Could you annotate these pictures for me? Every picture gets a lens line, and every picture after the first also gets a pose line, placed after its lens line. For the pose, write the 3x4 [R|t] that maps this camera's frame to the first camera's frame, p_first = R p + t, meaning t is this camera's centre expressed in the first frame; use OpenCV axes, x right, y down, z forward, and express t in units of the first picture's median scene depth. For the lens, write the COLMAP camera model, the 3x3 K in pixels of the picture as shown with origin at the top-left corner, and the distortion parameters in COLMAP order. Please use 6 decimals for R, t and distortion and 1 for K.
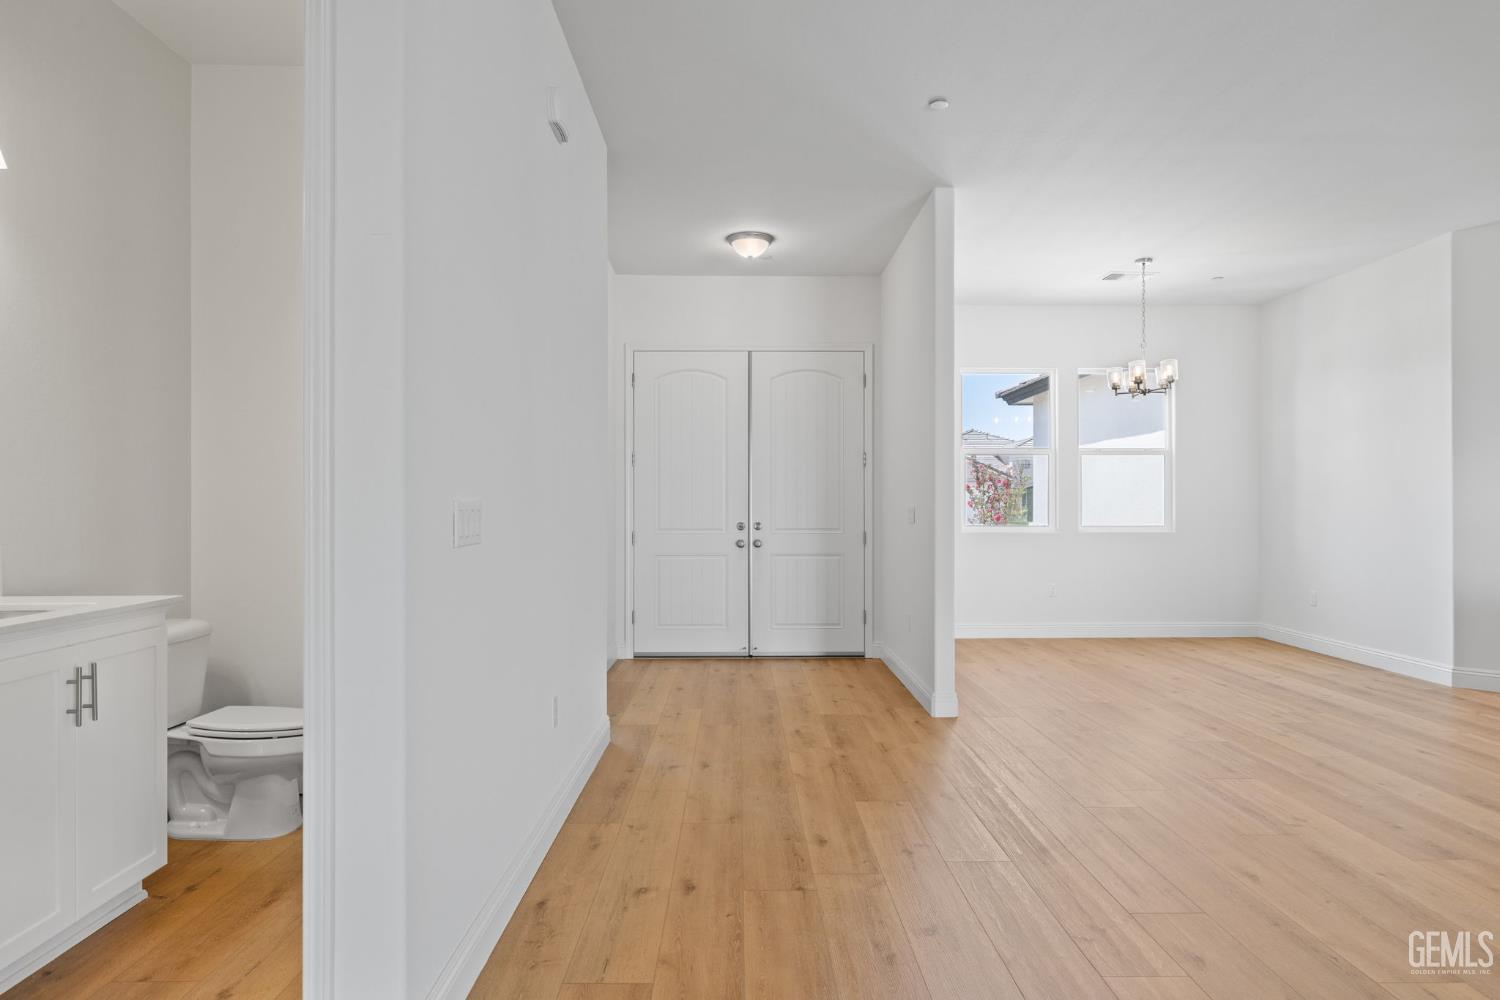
lens RADIAL K [[880.0, 0, 750.0], [0, 880.0, 500.0], [0, 0, 1]] dist [-0.003628, 0.000196]
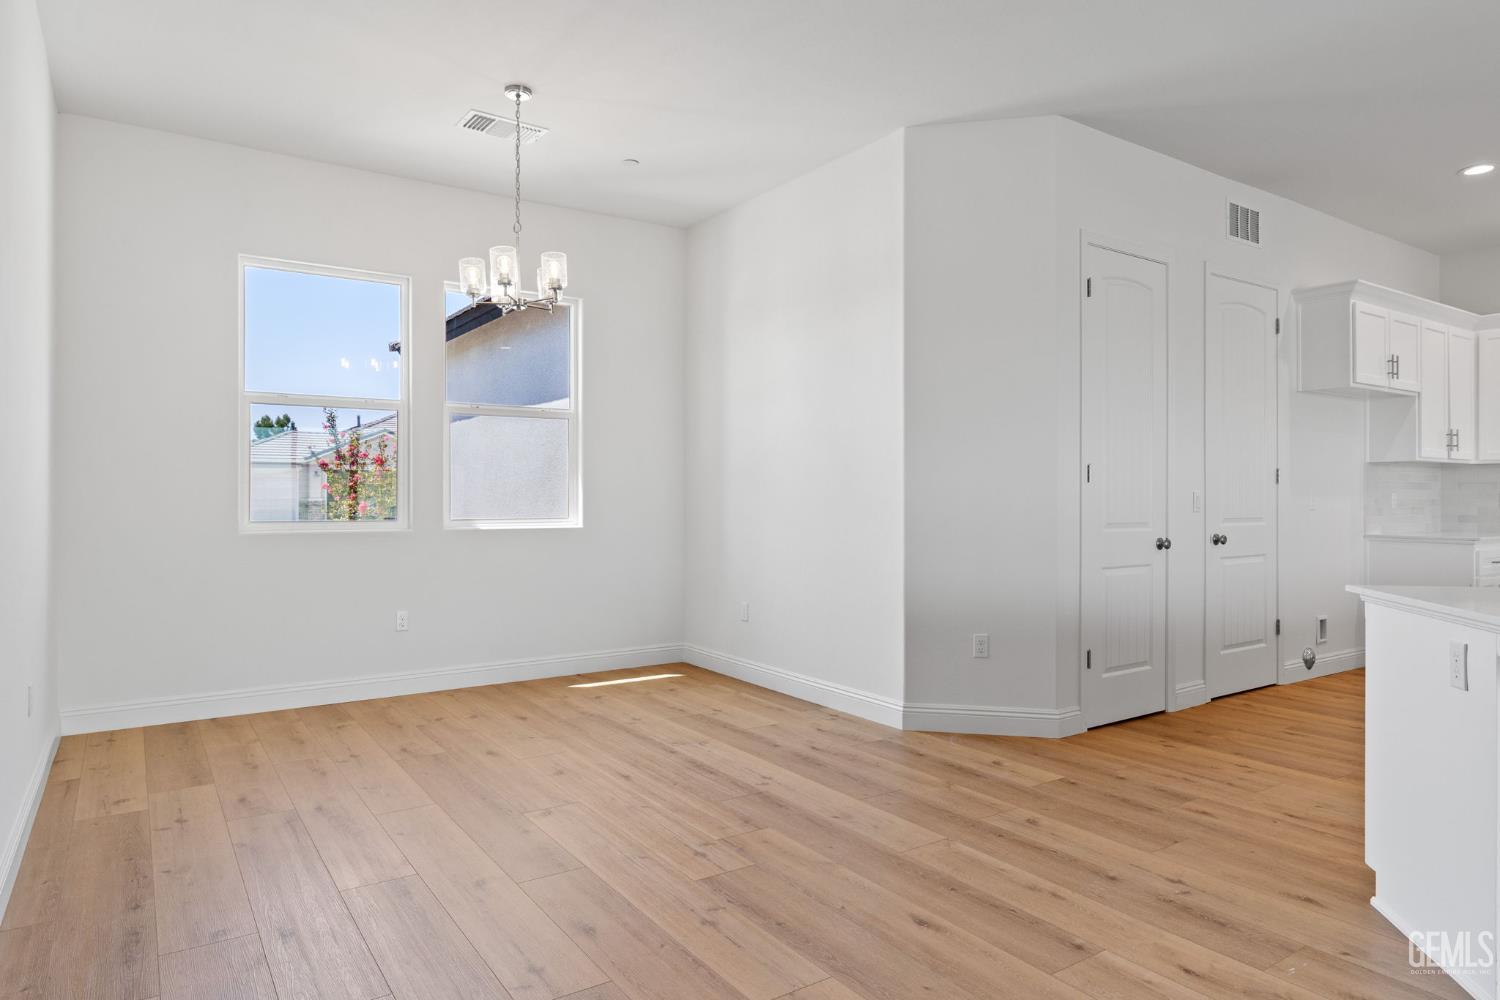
lens RADIAL K [[880.0, 0, 750.0], [0, 880.0, 500.0], [0, 0, 1]] dist [-0.003628, 0.000196]
pose [[0.831164, -0.004990, 0.556006, 0.252557], [-0.004431, 0.999869, 0.015597, 0.004292], [-0.556010, -0.015428, 0.831032, 0.416158]]
